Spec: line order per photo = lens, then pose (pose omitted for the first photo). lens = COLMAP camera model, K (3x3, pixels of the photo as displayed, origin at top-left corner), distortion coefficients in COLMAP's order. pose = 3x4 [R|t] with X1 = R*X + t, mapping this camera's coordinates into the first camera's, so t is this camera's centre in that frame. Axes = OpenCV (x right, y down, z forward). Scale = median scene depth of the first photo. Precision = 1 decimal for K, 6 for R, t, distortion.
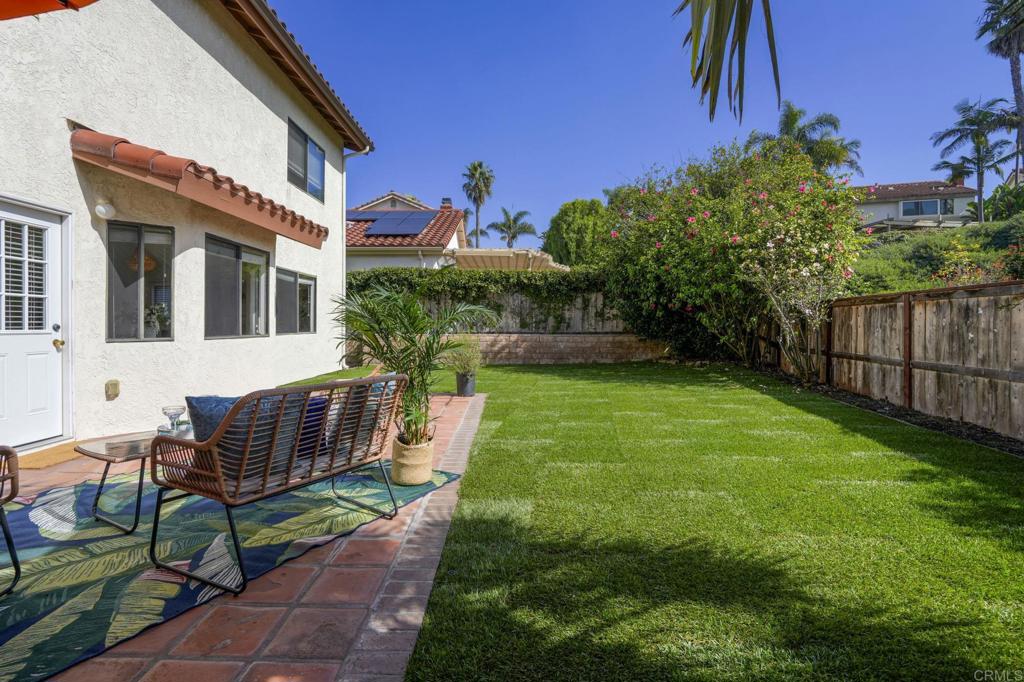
lens RADIAL K [[489.1, 0, 512.3], [0, 489.1, 325.3], [0, 0, 1]] dist [-0.057447, 0.027659]
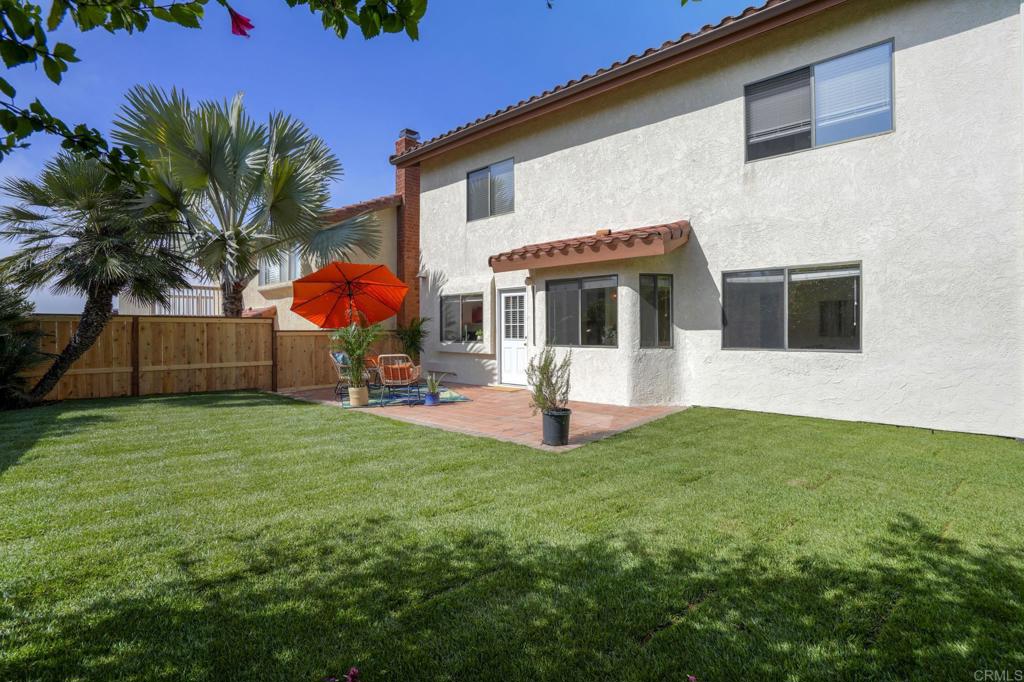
lens RADIAL K [[479.9, 0, 502.2], [0, 479.9, 339.5], [0, 0, 1]] dist [-0.056401, 0.026999]
pose [[-0.675926, 0.008933, -0.736915, 0.744505], [-0.000256, 0.999924, 0.012356, -0.013483], [0.736970, 0.008540, -0.675872, 1.863611]]
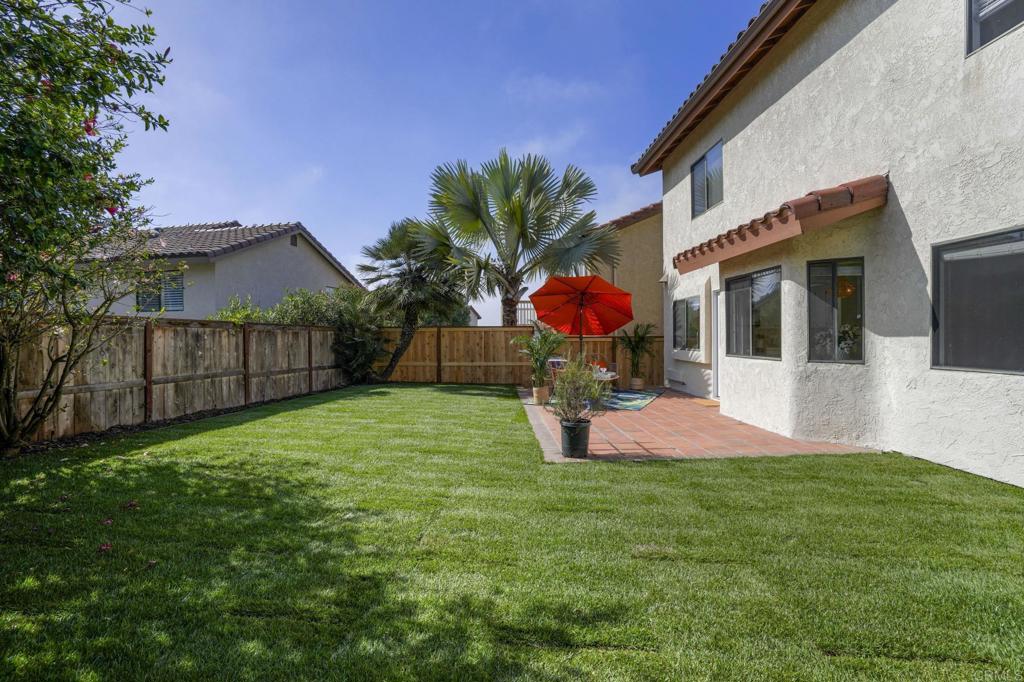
lens RADIAL K [[479.9, 0, 502.2], [0, 479.9, 339.5], [0, 0, 1]] dist [-0.056401, 0.026999]
pose [[-0.999956, 0.000268, -0.009368, 0.015238], [0.000229, 0.999991, 0.004176, -0.025253], [0.009369, 0.004174, -0.999947, 2.286927]]
